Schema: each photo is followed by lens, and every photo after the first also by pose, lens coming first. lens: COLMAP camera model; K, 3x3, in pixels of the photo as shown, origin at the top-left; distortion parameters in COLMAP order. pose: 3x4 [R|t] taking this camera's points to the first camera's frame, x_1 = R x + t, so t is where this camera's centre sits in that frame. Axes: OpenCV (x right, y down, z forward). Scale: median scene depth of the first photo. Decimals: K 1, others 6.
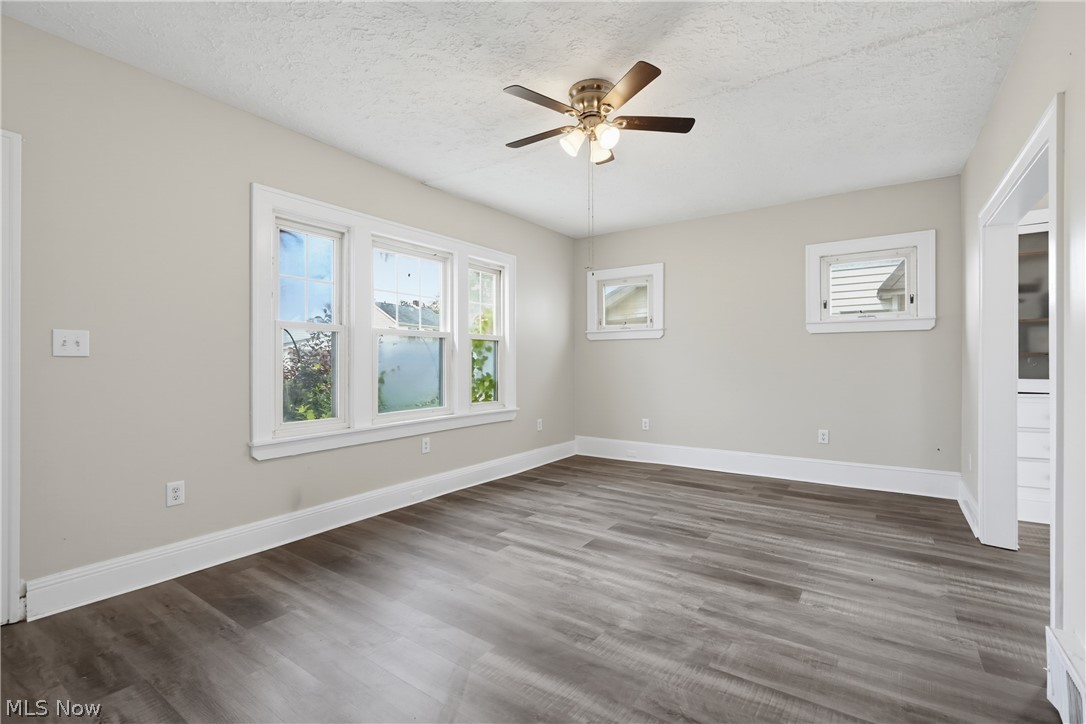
lens RADIAL K [[493.4, 0, 544.4], [0, 493.4, 364.0], [0, 0, 1]] dist [-0.007390, 0.001422]
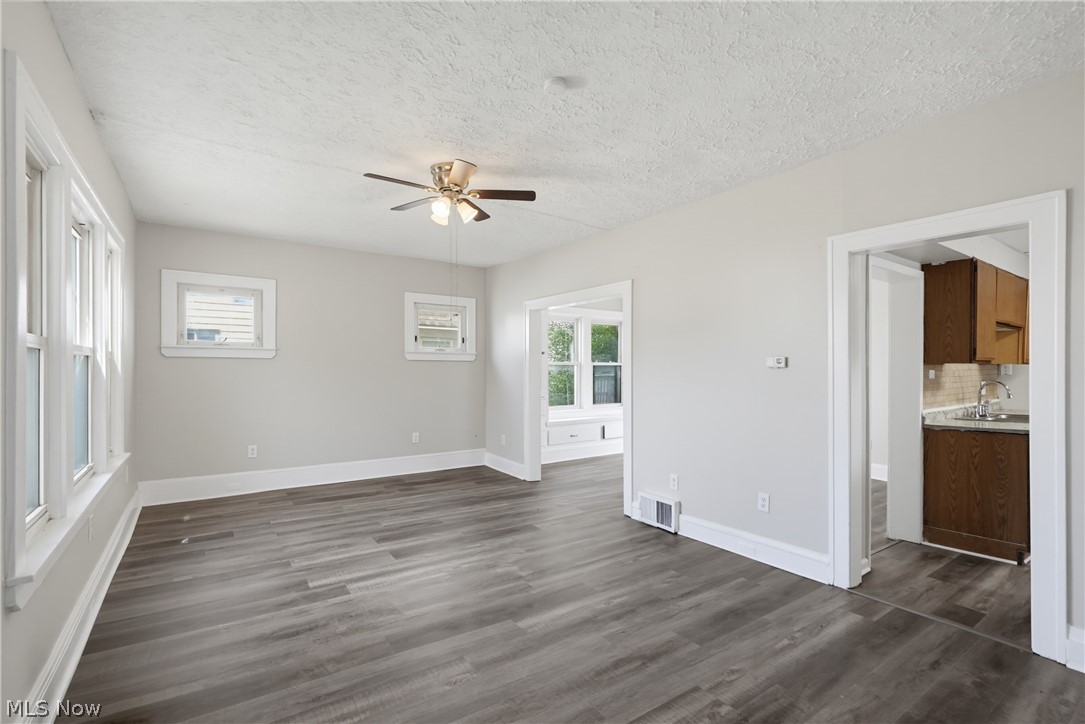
lens RADIAL K [[492.9, 0, 543.2], [0, 492.9, 367.0], [0, 0, 1]] dist [-0.007390, 0.001422]
pose [[0.345523, 0.010018, 0.938357, -0.848649], [0.000343, 0.999942, -0.010802, -0.044129], [-0.938410, 0.004054, 0.345499, 0.319208]]
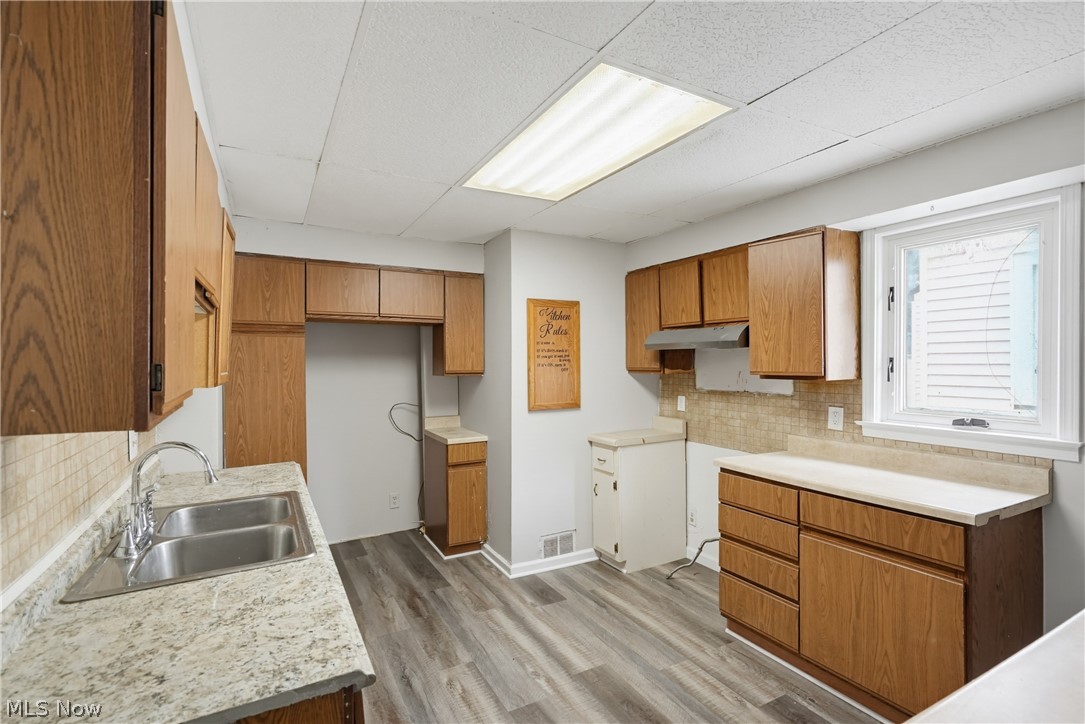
lens RADIAL K [[492.9, 0, 546.0], [0, 492.9, 366.3], [0, 0, 1]] dist [-0.007390, 0.001422]
pose [[-0.900594, 0.002373, 0.434656, 0.317199], [0.005649, 0.999965, 0.006244, -0.100124], [-0.434625, 0.008078, -0.900575, -0.101942]]
